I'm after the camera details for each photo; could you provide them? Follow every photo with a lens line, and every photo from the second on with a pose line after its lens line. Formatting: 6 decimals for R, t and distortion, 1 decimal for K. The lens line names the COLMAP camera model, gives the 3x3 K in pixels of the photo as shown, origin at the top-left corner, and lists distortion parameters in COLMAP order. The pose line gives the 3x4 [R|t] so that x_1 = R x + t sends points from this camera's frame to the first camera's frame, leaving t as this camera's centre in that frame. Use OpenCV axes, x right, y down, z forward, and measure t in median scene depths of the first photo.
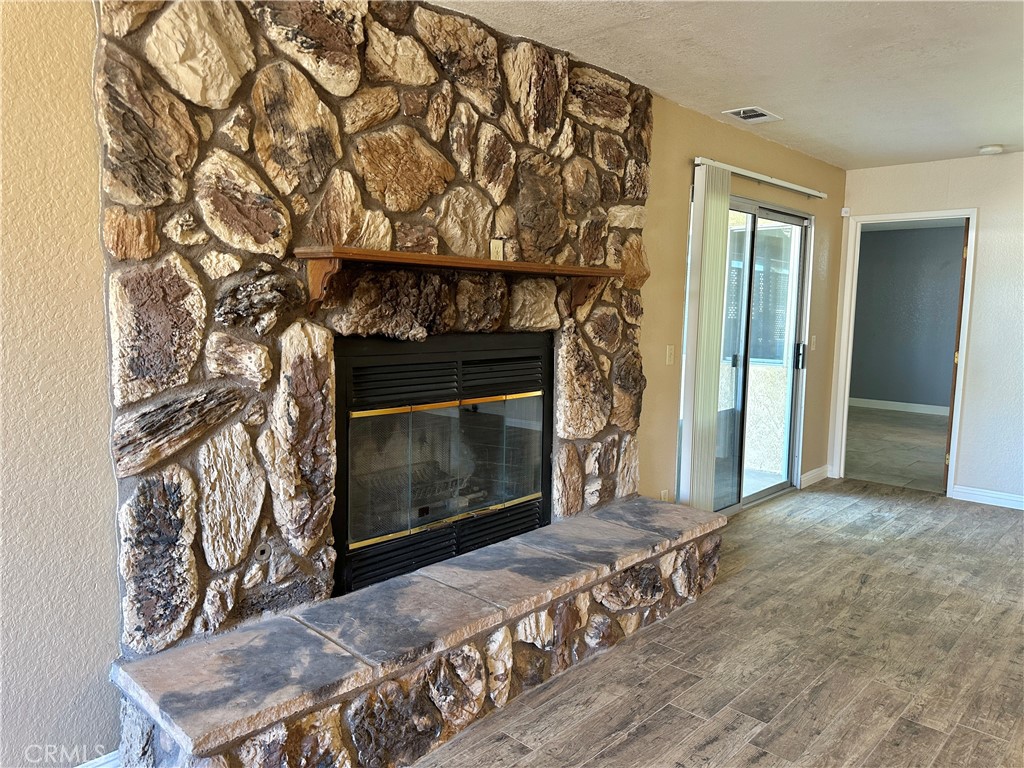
lens RADIAL K [[716.8, 0, 511.5], [0, 716.8, 385.0], [0, 0, 1]] dist [0.099571, -0.136791]
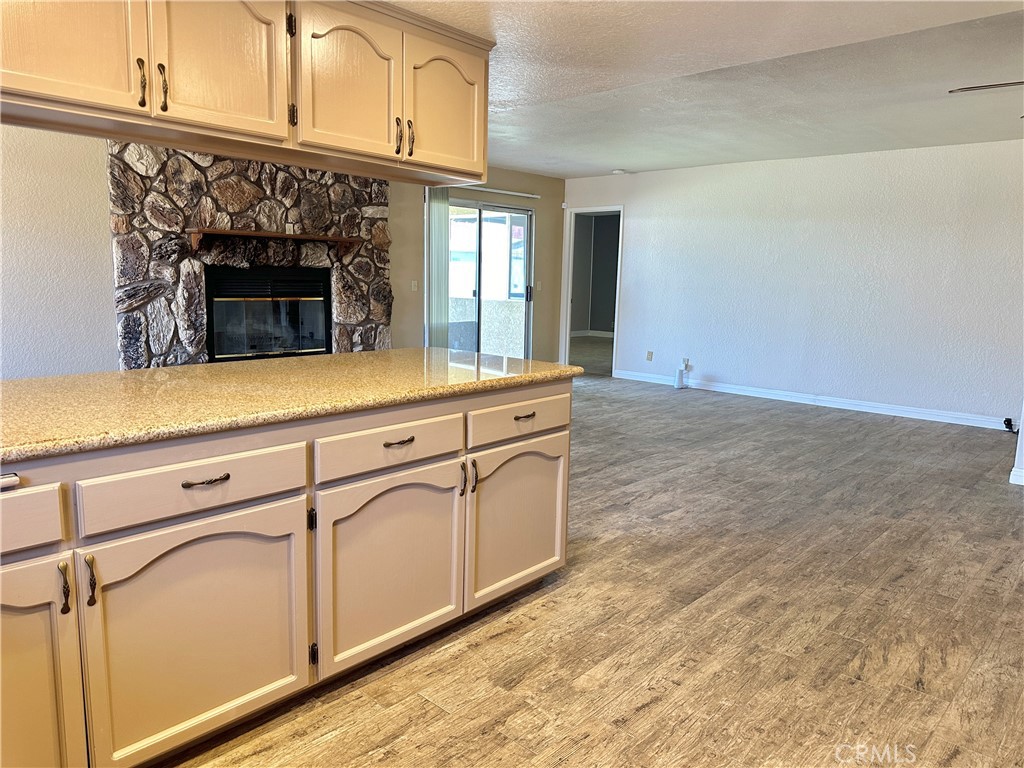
lens RADIAL K [[716.2, 0, 515.2], [0, 716.2, 378.8], [0, 0, 1]] dist [0.088046, -0.136169]
pose [[0.999795, 0.001267, 0.020188, 0.720209], [-0.001945, 0.999433, 0.033609, 0.221407], [-0.020134, -0.033641, 0.999231, -1.409887]]
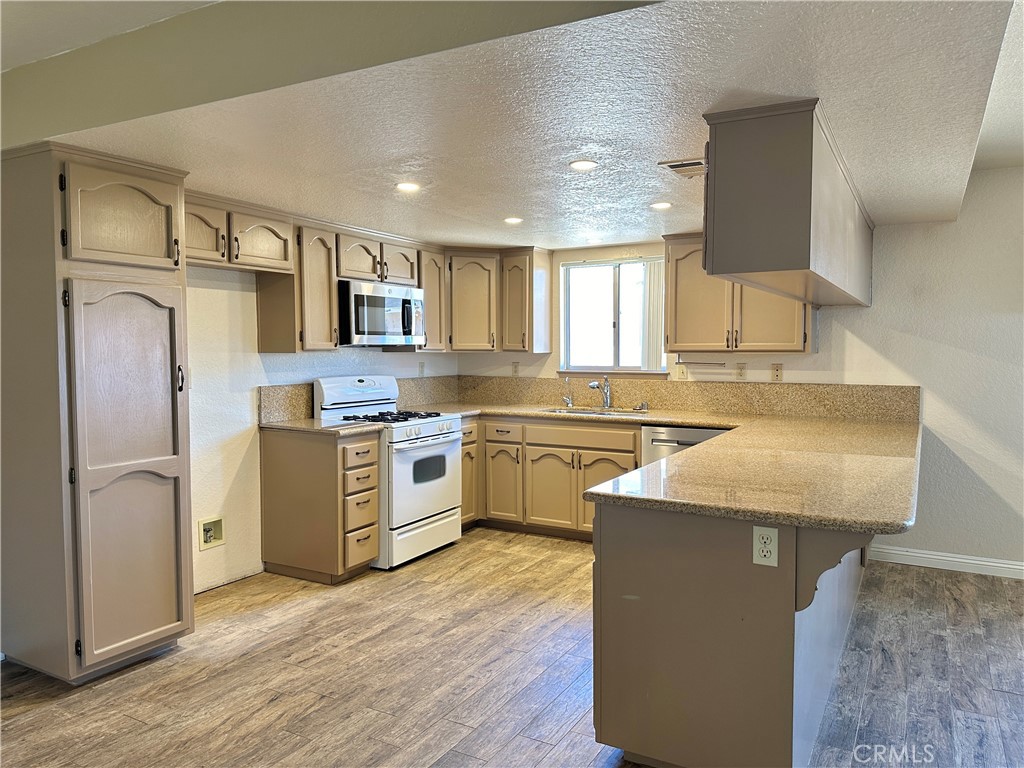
lens RADIAL K [[714.3, 0, 515.0], [0, 714.3, 384.5], [0, 0, 1]] dist [0.147898, -0.250283]
pose [[-0.969961, -0.005738, -0.243193, 1.164790], [-0.044912, 0.986759, 0.155848, -0.037410], [0.239079, 0.162089, -0.957376, 0.568463]]
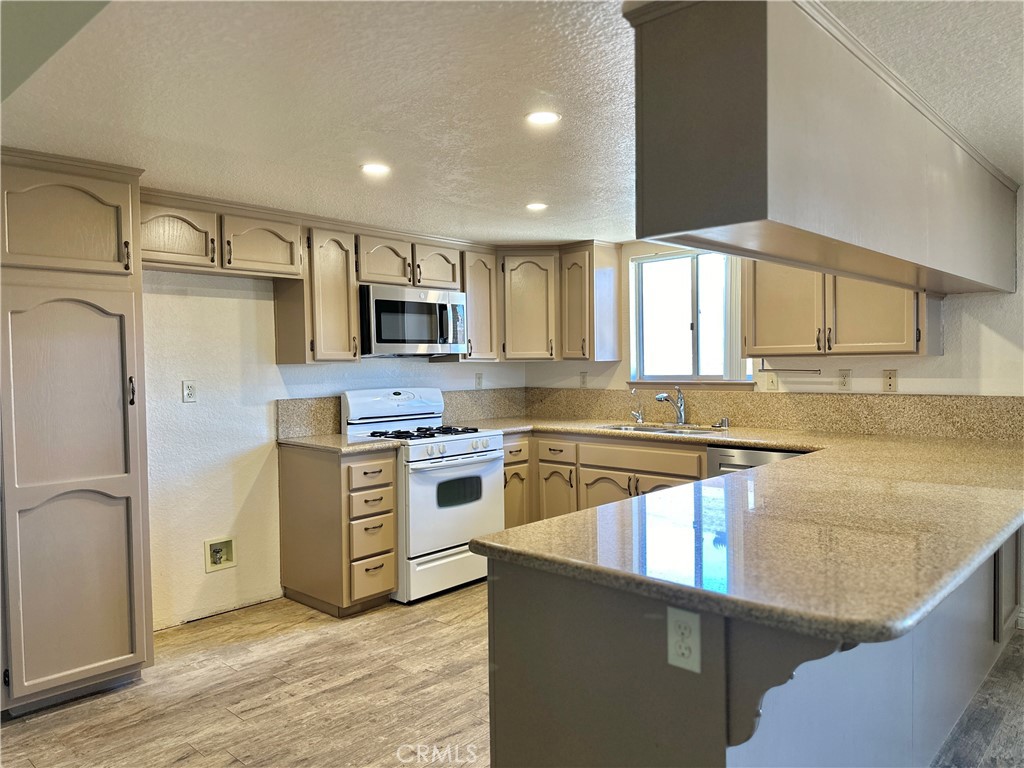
lens RADIAL K [[716.8, 0, 511.5], [0, 716.8, 385.0], [0, 0, 1]] dist [0.099571, -0.136791]
pose [[-0.999962, -0.003536, -0.007970, 0.816857], [-0.004641, 0.989681, 0.143216, -0.004760], [0.007382, 0.143247, -0.989659, 0.381626]]
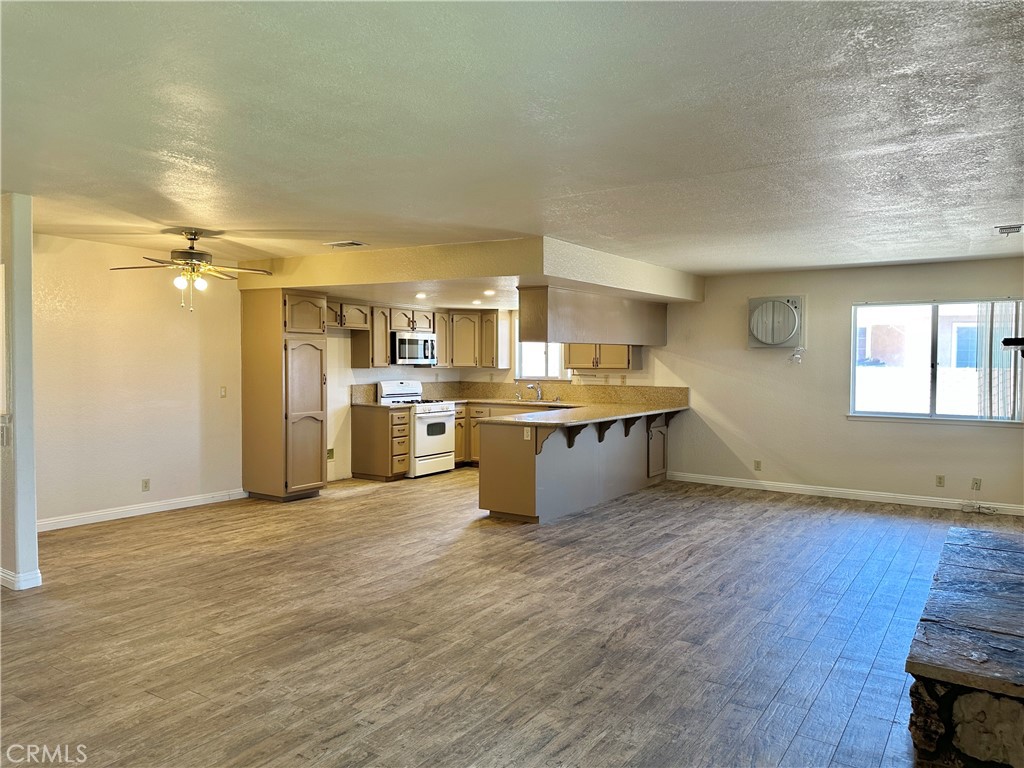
lens RADIAL K [[714.3, 0, 515.0], [0, 714.3, 384.5], [0, 0, 1]] dist [0.147898, -0.250283]
pose [[-0.984522, -0.017599, -0.174376, 1.163988], [-0.042507, 0.989216, 0.140158, -0.256115], [0.170029, 0.145401, -0.974653, 2.278910]]
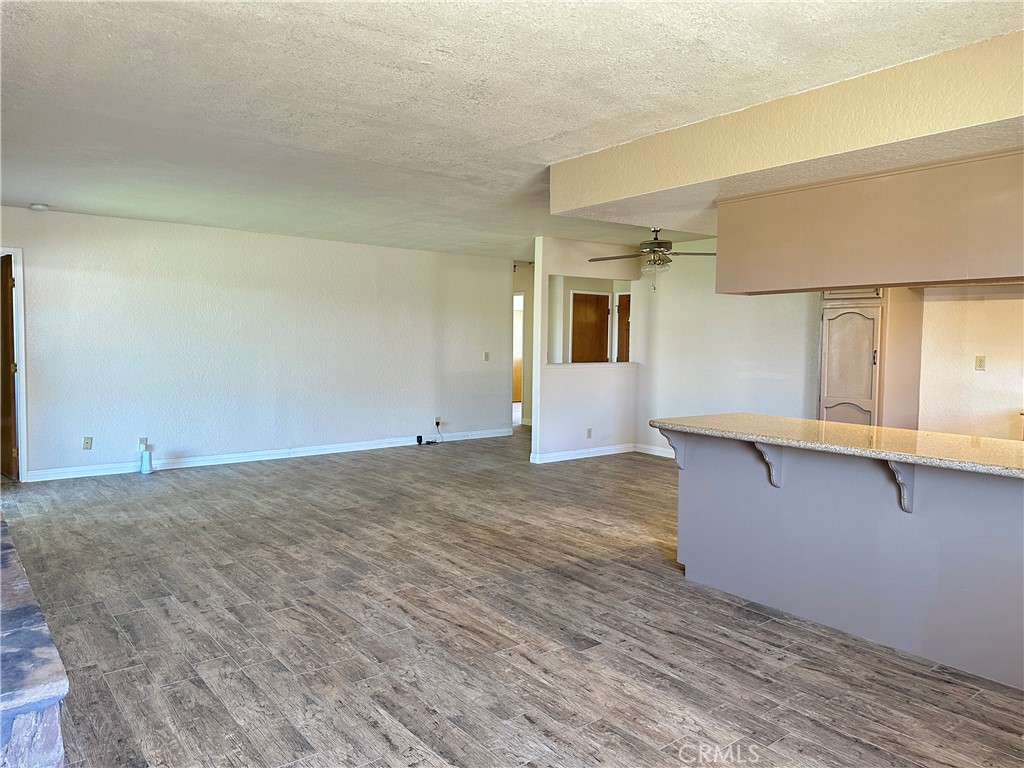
lens RADIAL K [[714.3, 0, 515.0], [0, 714.3, 384.5], [0, 0, 1]] dist [0.147898, -0.250283]
pose [[0.132869, -0.079872, 0.987910, -1.018519], [0.101578, 0.992596, 0.066589, -0.010073], [-0.985915, 0.091502, 0.139998, 0.021048]]
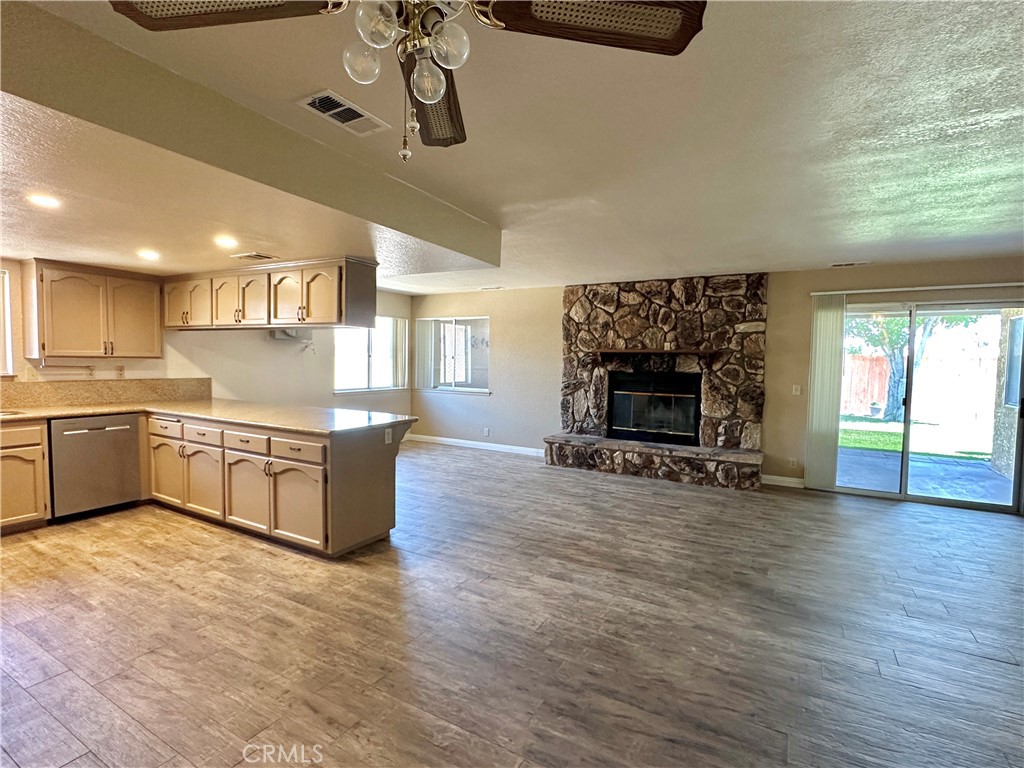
lens RADIAL K [[494.5, 0, 515.1], [0, 494.5, 382.6], [0, 0, 1]] dist [-0.003449, -0.000342]
pose [[0.239883, 0.032813, -0.970247, 2.209606], [-0.124084, 0.992268, 0.002879, 0.050304], [0.962839, 0.119702, 0.242099, -0.142658]]
